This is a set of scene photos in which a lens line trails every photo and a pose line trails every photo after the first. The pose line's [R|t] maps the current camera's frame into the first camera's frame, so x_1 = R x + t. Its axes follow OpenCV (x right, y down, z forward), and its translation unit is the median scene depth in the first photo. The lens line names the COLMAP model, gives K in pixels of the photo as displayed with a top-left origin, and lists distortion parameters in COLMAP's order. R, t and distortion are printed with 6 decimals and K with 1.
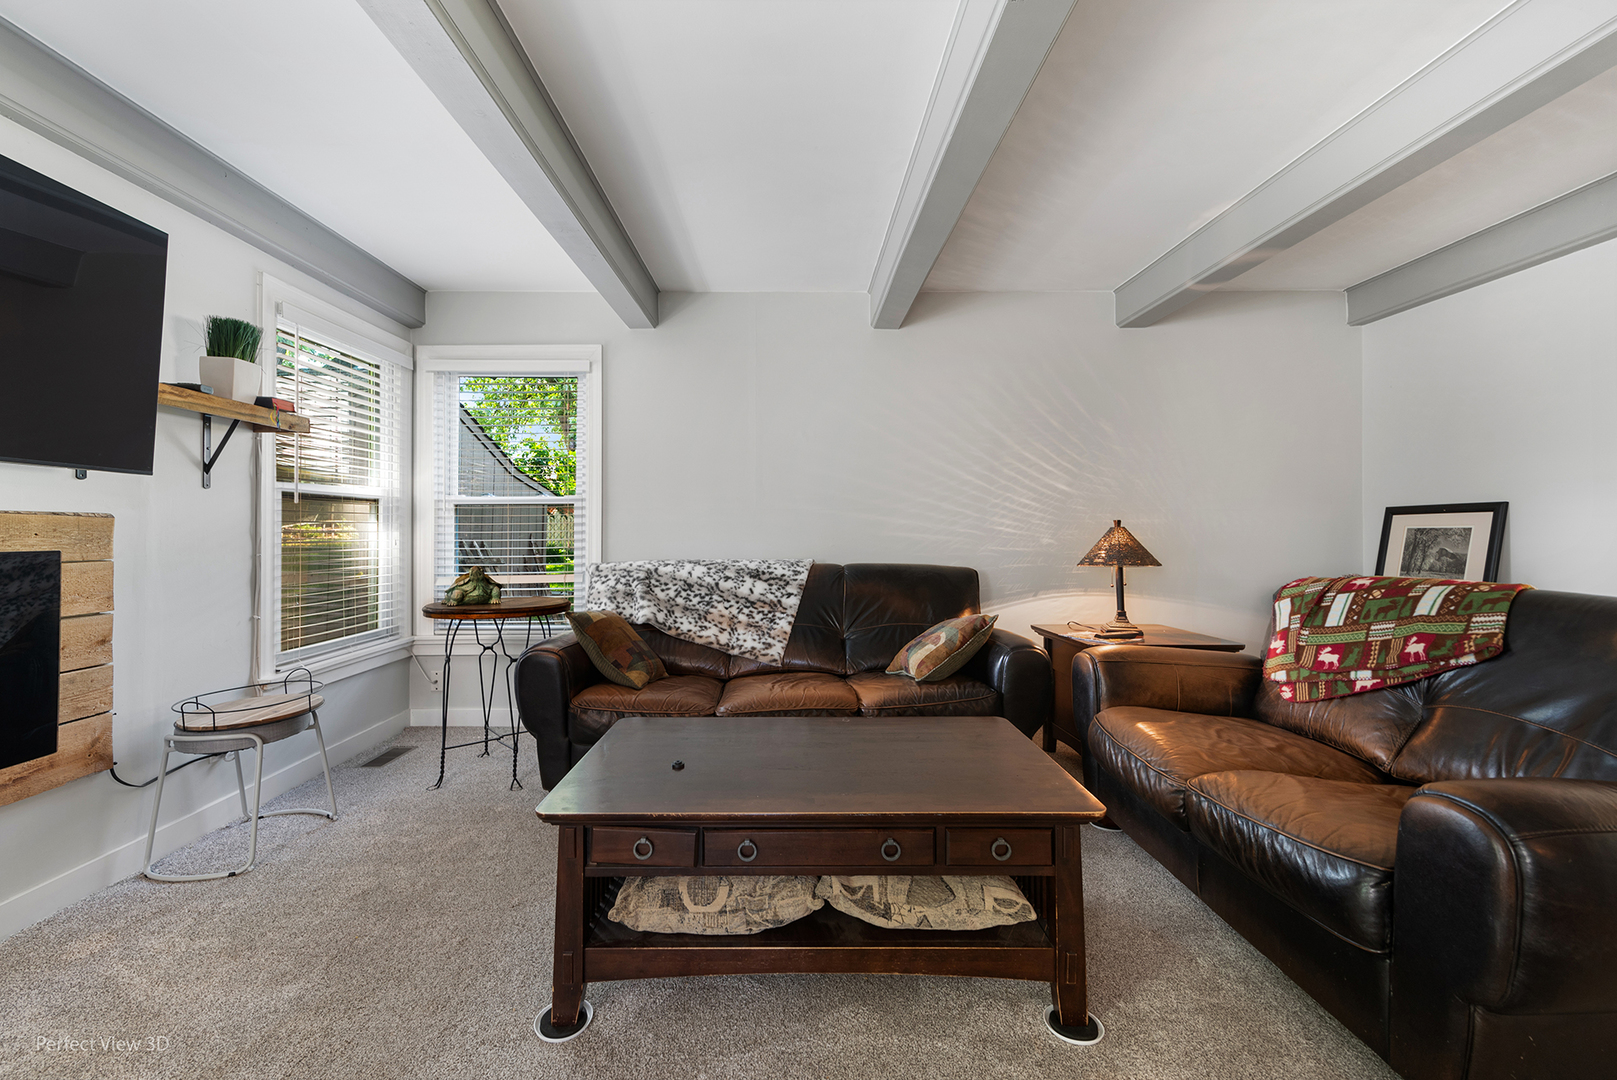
lens RADIAL K [[661.2, 0, 784.1], [0, 661.2, 522.1], [0, 0, 1]] dist [0.012154, -0.001192]
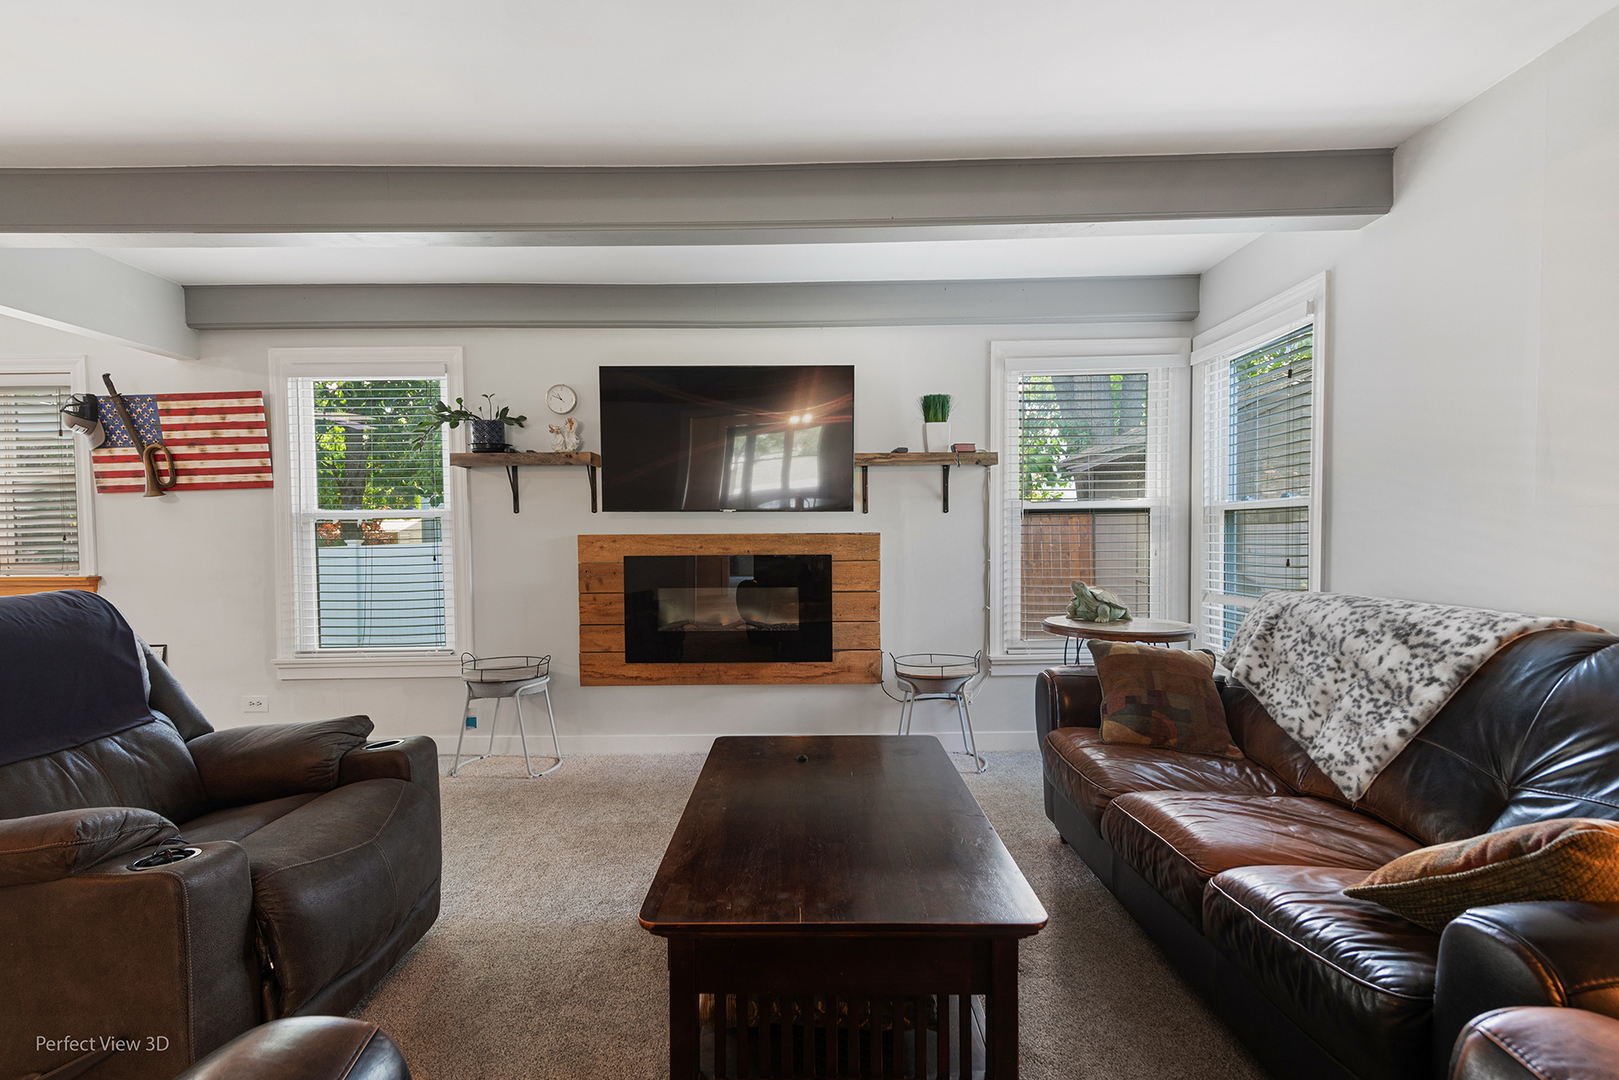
lens RADIAL K [[768.3, 0, 806.5], [0, 768.3, 541.5], [0, 0, 1]] dist [0.001281, 0.000177]
pose [[0.002342, 0.015943, -0.999870, 0.621322], [0.021662, 0.999637, 0.015990, -0.017108], [0.999763, -0.021697, 0.001995, 0.548129]]
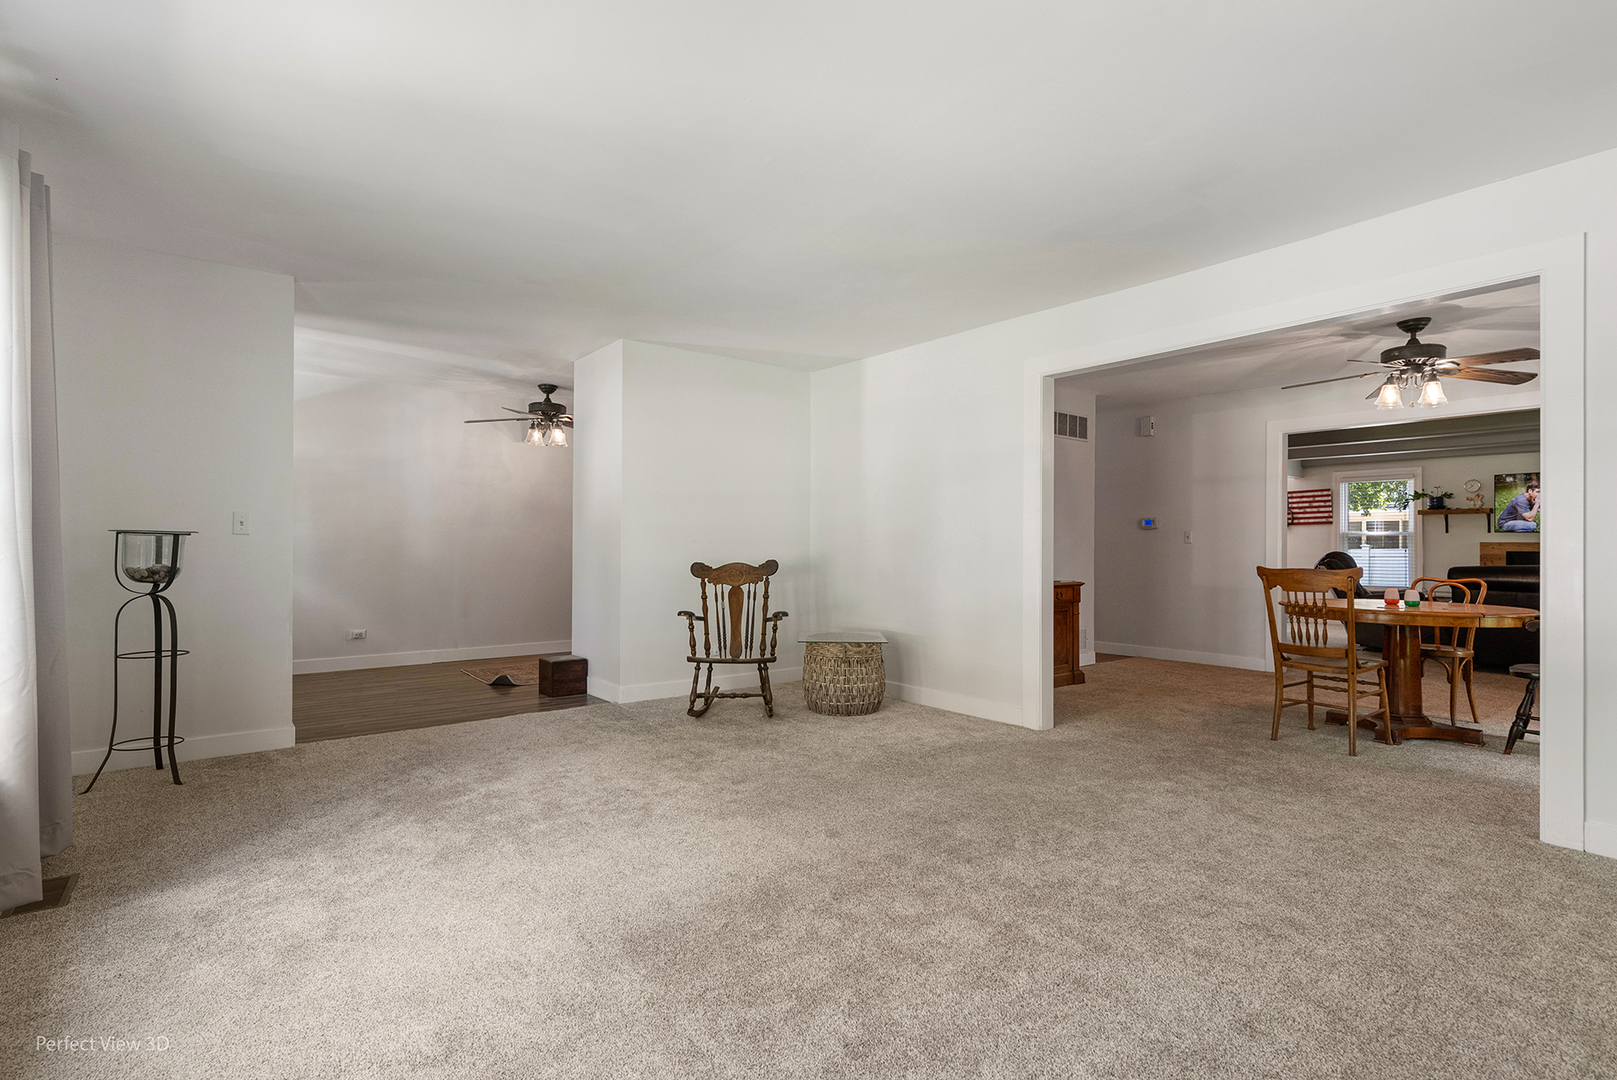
lens RADIAL K [[767.3, 0, 805.0], [0, 767.3, 544.5], [0, 0, 1]] dist [0.001281, 0.000177]
pose [[-0.790391, 0.001321, -0.612601, 3.474217], [0.007120, 0.999950, -0.007030, -0.004107], [0.612561, -0.009918, -0.790361, 0.959533]]
